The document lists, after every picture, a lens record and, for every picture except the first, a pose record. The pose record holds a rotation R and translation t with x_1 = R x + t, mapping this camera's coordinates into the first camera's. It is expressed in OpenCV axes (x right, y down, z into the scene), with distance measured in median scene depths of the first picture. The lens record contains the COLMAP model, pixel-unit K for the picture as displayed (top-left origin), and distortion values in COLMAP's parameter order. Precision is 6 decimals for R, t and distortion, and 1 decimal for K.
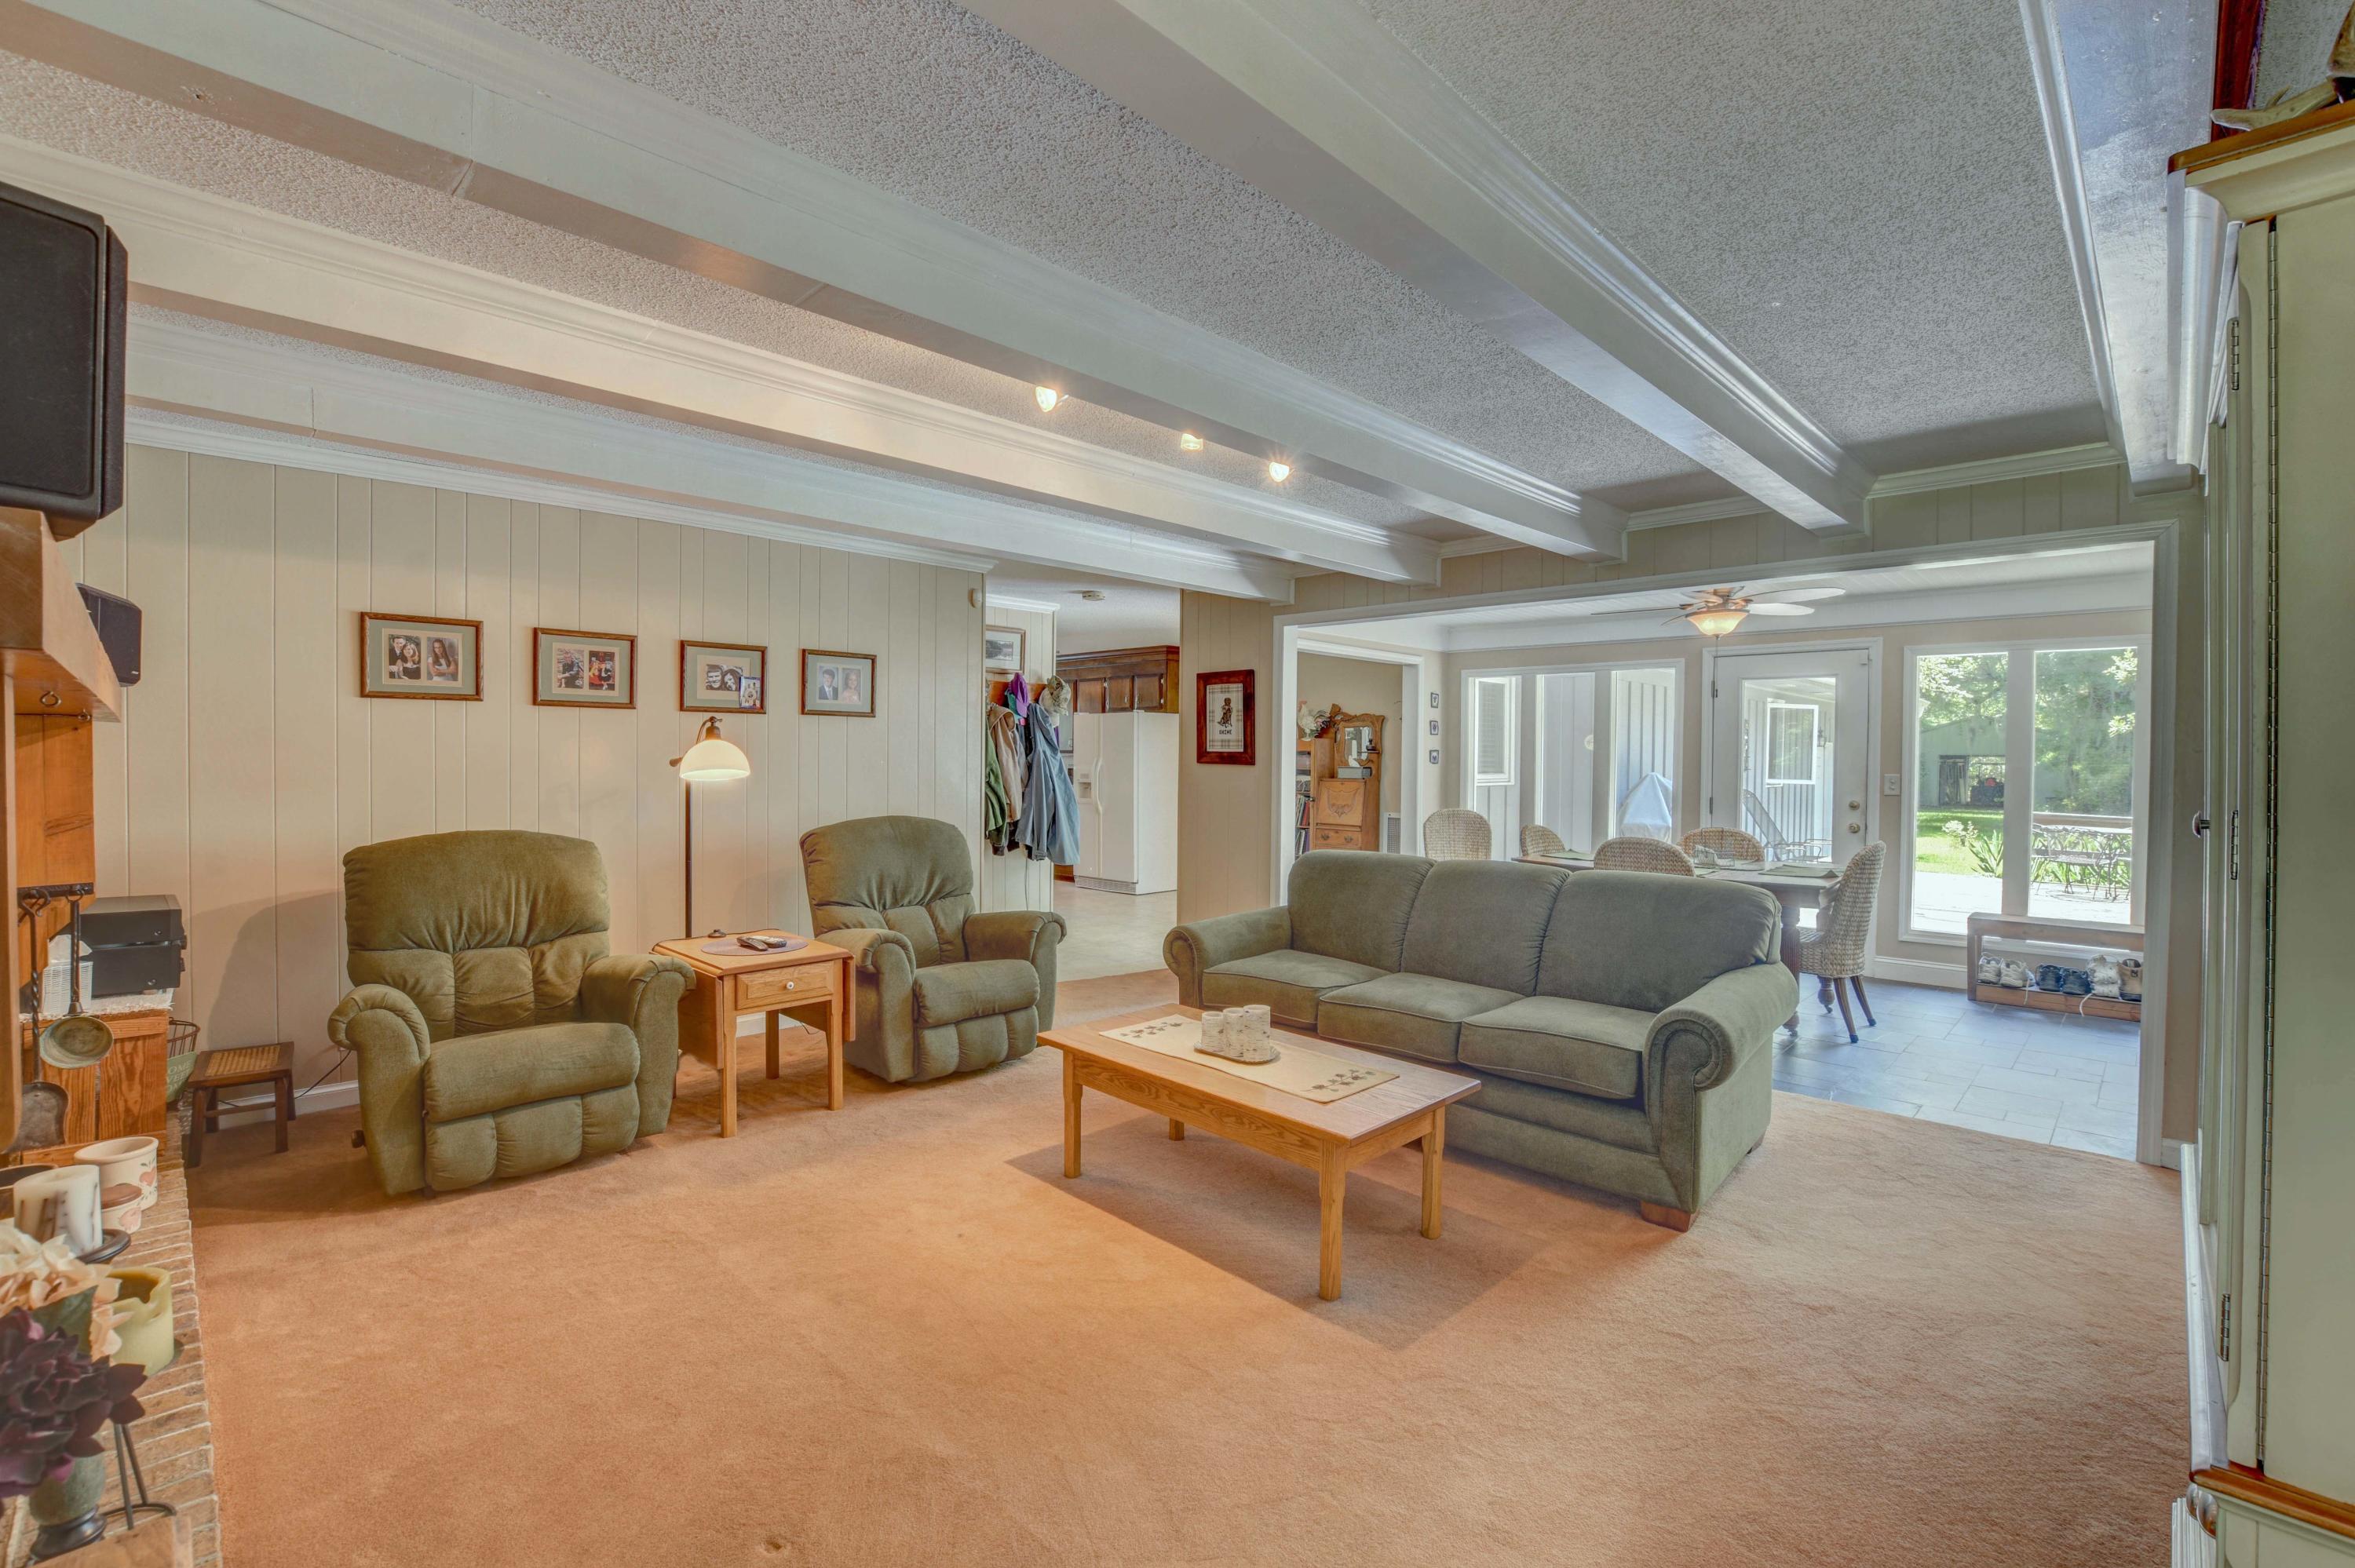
lens RADIAL K [[1030.7, 0, 1175.6], [0, 1030.7, 770.3], [0, 0, 1]] dist [-0.019919, 0.001467]
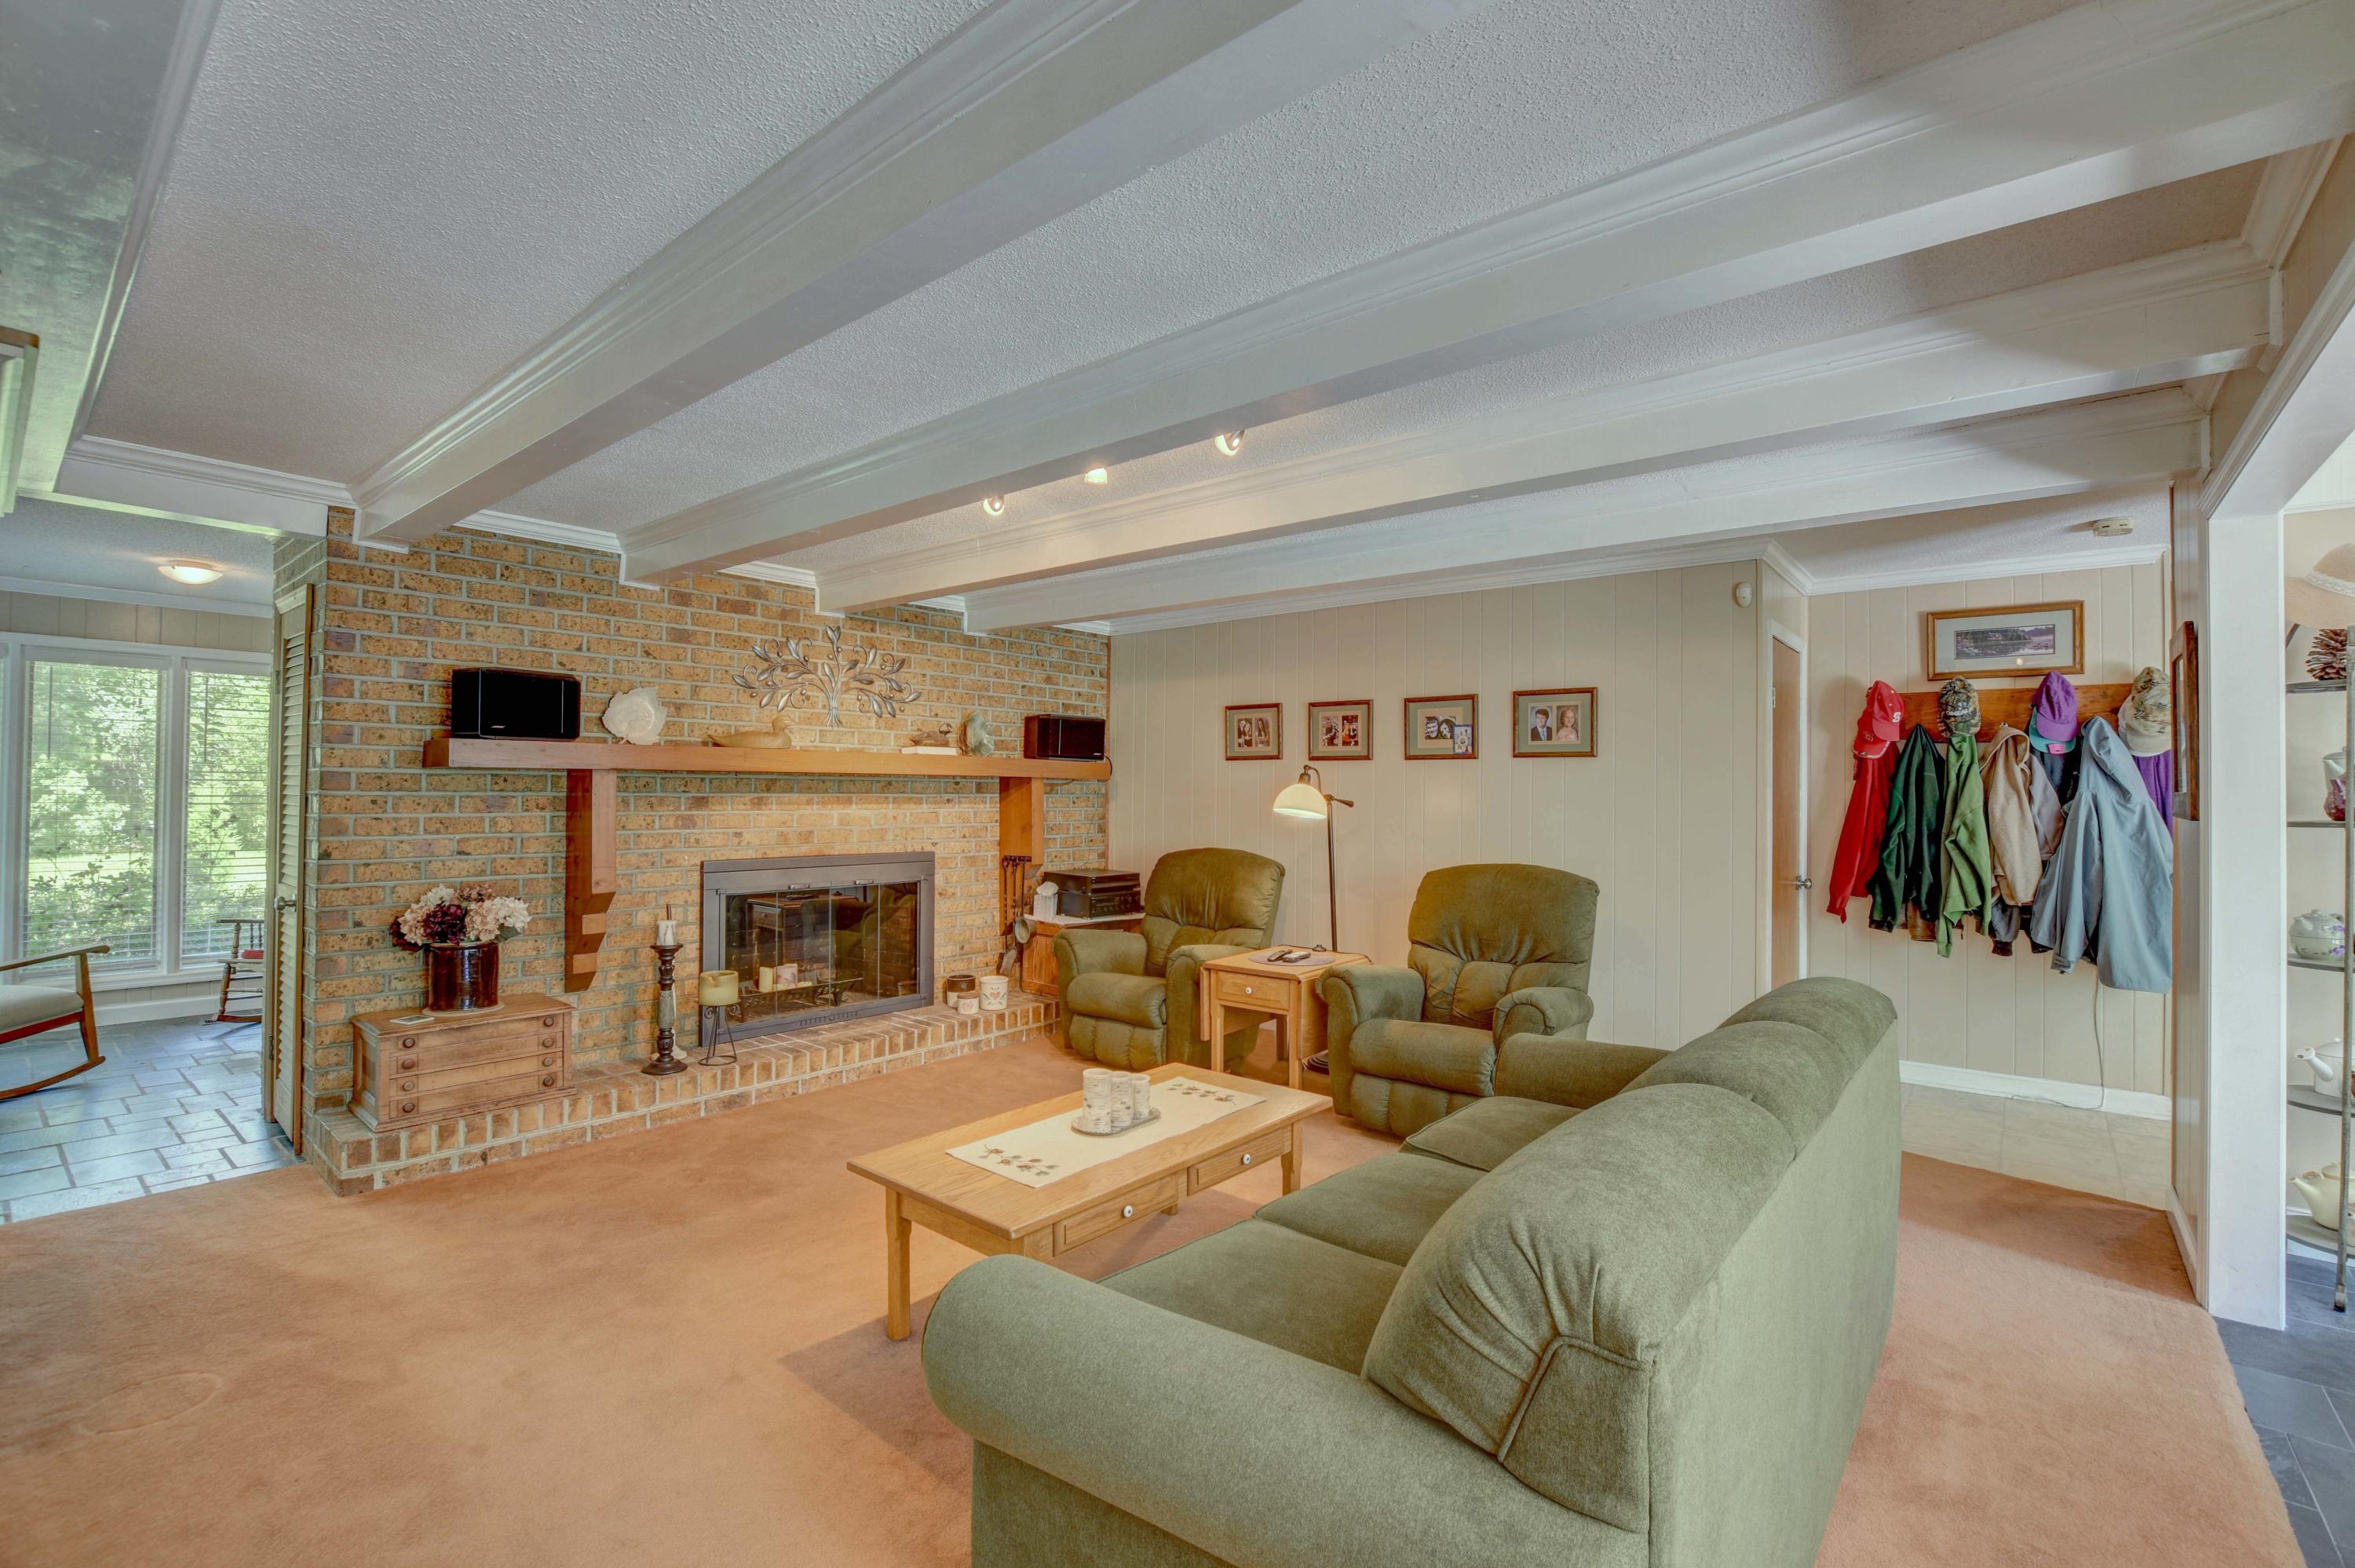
lens RADIAL K [[1030.7, 0, 1180.4], [0, 1030.7, 786.9], [0, 0, 1]] dist [-0.019919, 0.001467]
pose [[0.107072, -0.011133, -0.994189, 0.667239], [-0.021230, 0.999684, -0.013481, -0.006700], [0.994025, 0.022550, 0.106802, 0.654048]]
